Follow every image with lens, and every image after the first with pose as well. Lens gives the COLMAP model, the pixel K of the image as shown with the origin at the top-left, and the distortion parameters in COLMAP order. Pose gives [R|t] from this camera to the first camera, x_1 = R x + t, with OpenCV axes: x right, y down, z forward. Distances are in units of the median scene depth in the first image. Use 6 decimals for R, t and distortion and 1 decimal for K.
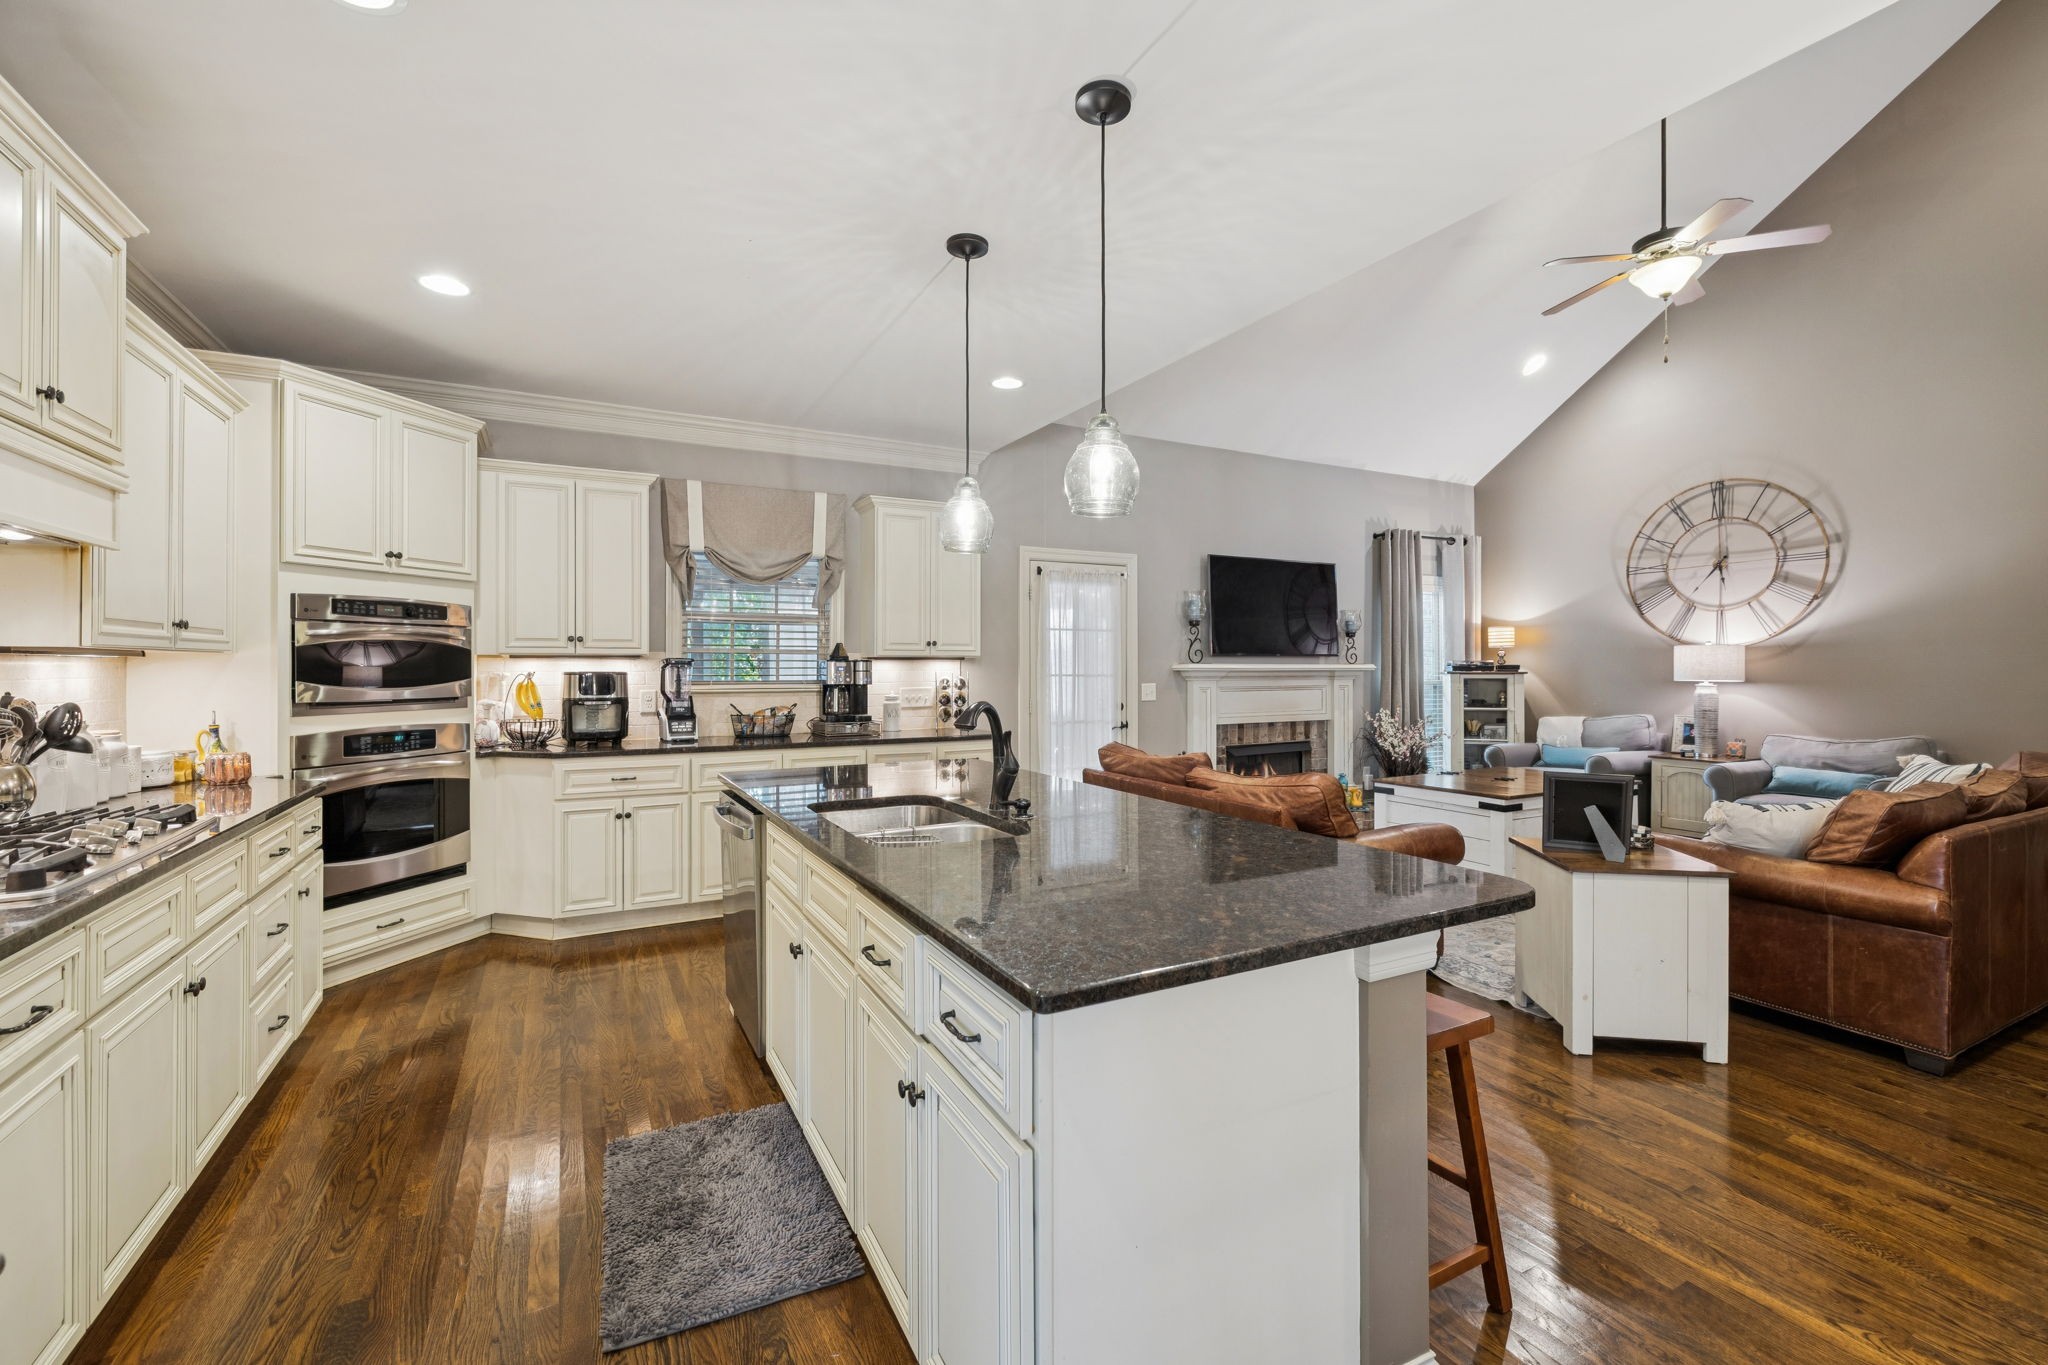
lens RADIAL K [[861.6, 0, 1019.0], [0, 861.6, 654.6], [0, 0, 1]] dist [0.002465, -0.000475]
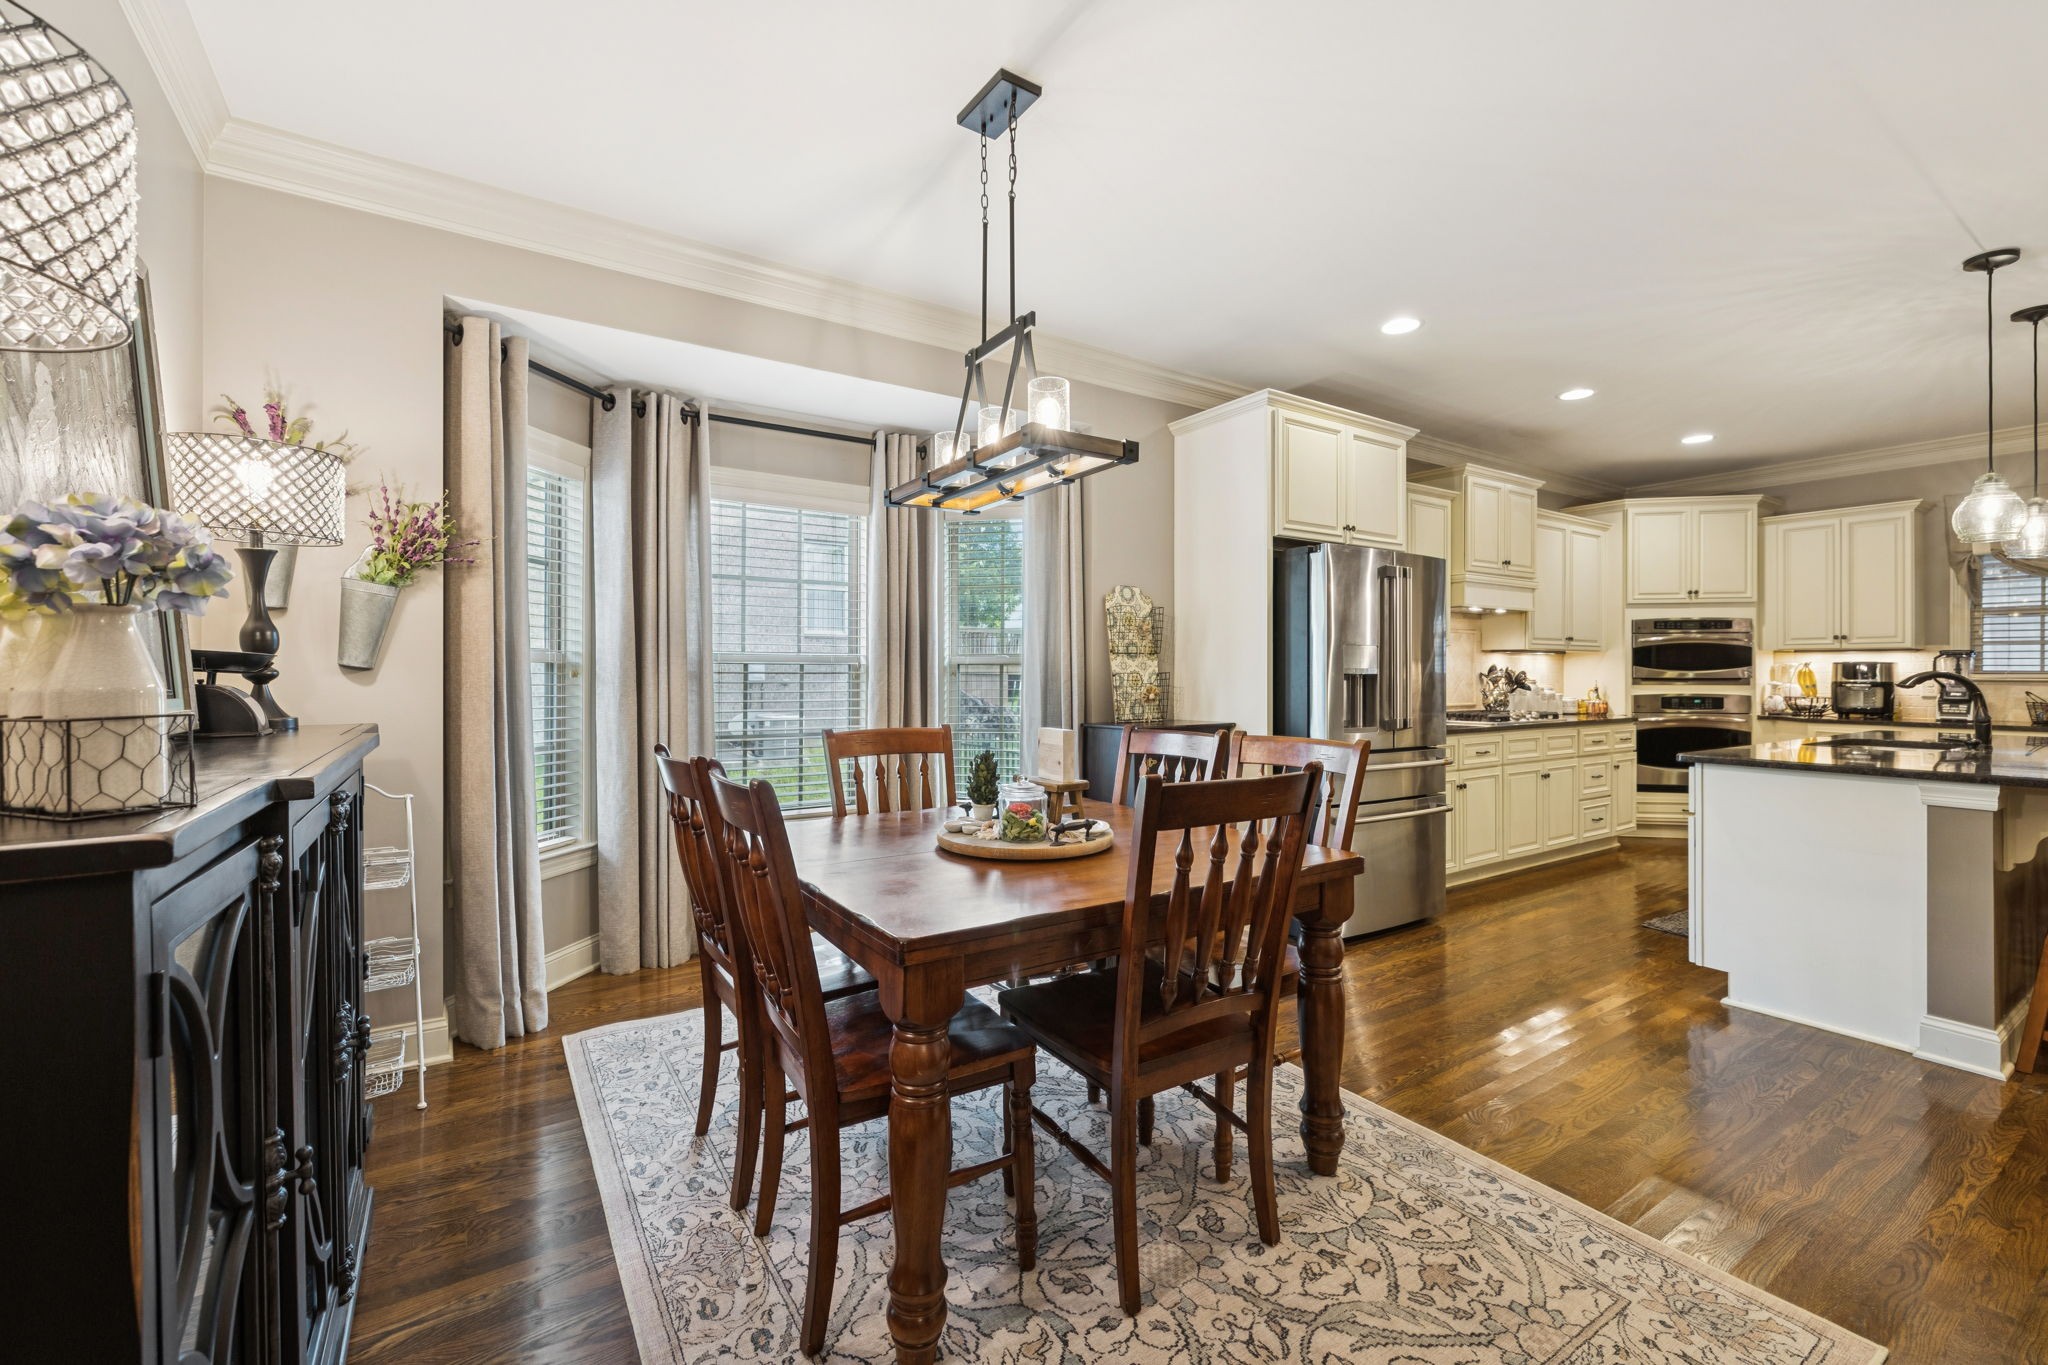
lens RADIAL K [[861.6, 0, 1007.9], [0, 861.6, 673.2], [0, 0, 1]] dist [0.002465, -0.000475]
pose [[0.095040, 0.002074, -0.995471, 0.588467], [0.009795, 0.999947, 0.003019, 0.017518], [0.995425, -0.010037, 0.095014, -0.351968]]
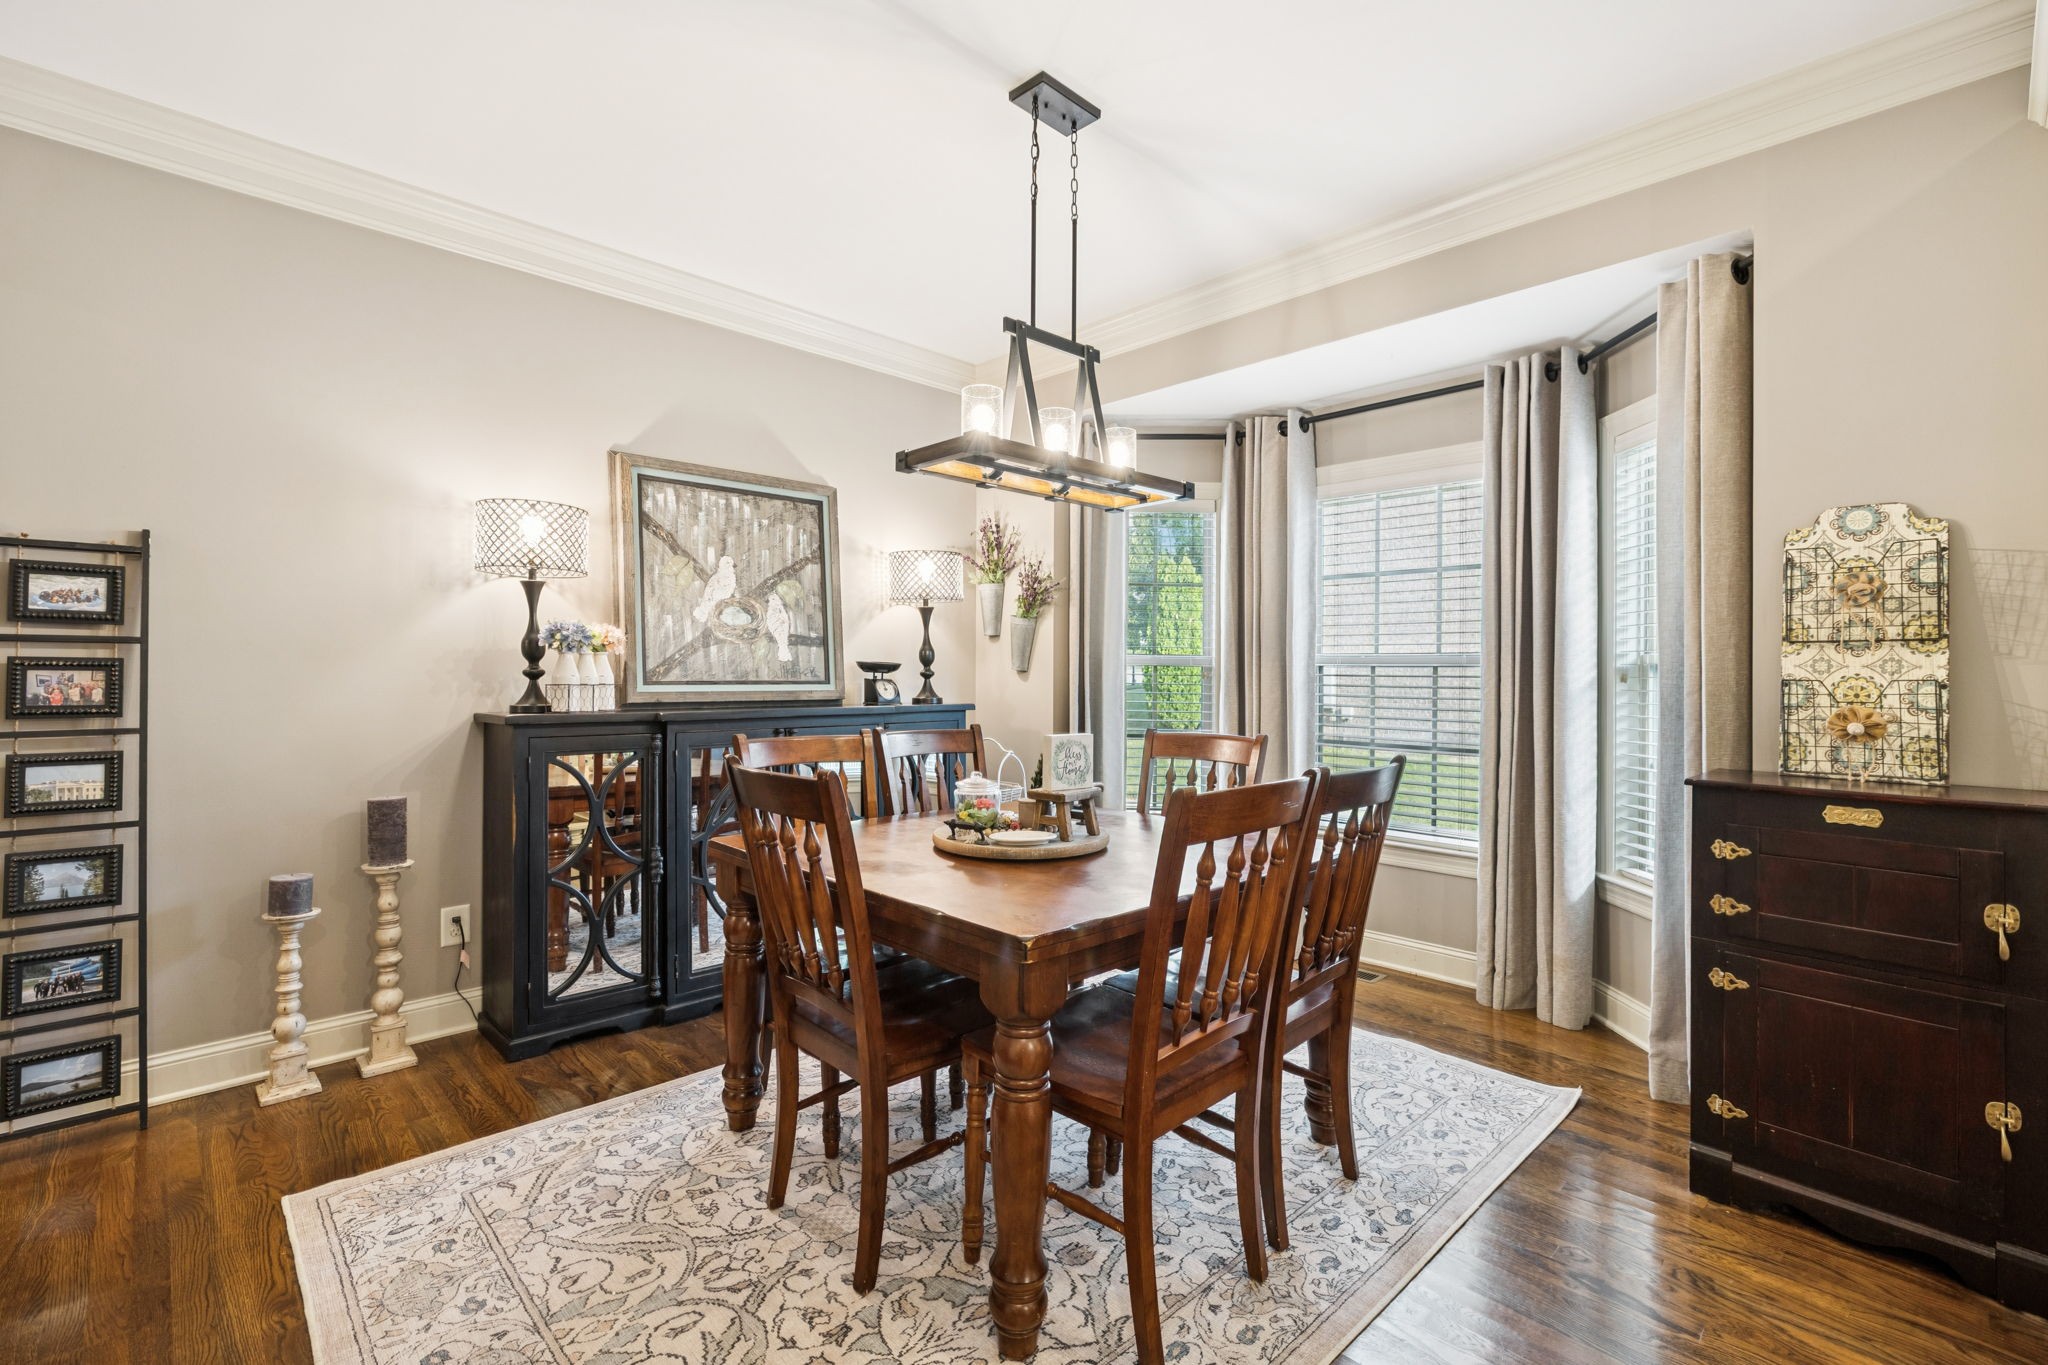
lens RADIAL K [[902.6, 0, 1032.5], [0, 902.6, 676.6], [0, 0, 1]] dist [0.011855, -0.000108]
pose [[-0.961434, -0.000363, -0.275036, 0.285073], [0.000193, 0.999998, -0.001995, 0.019778], [0.275036, -0.001971, -0.961432, 0.129419]]
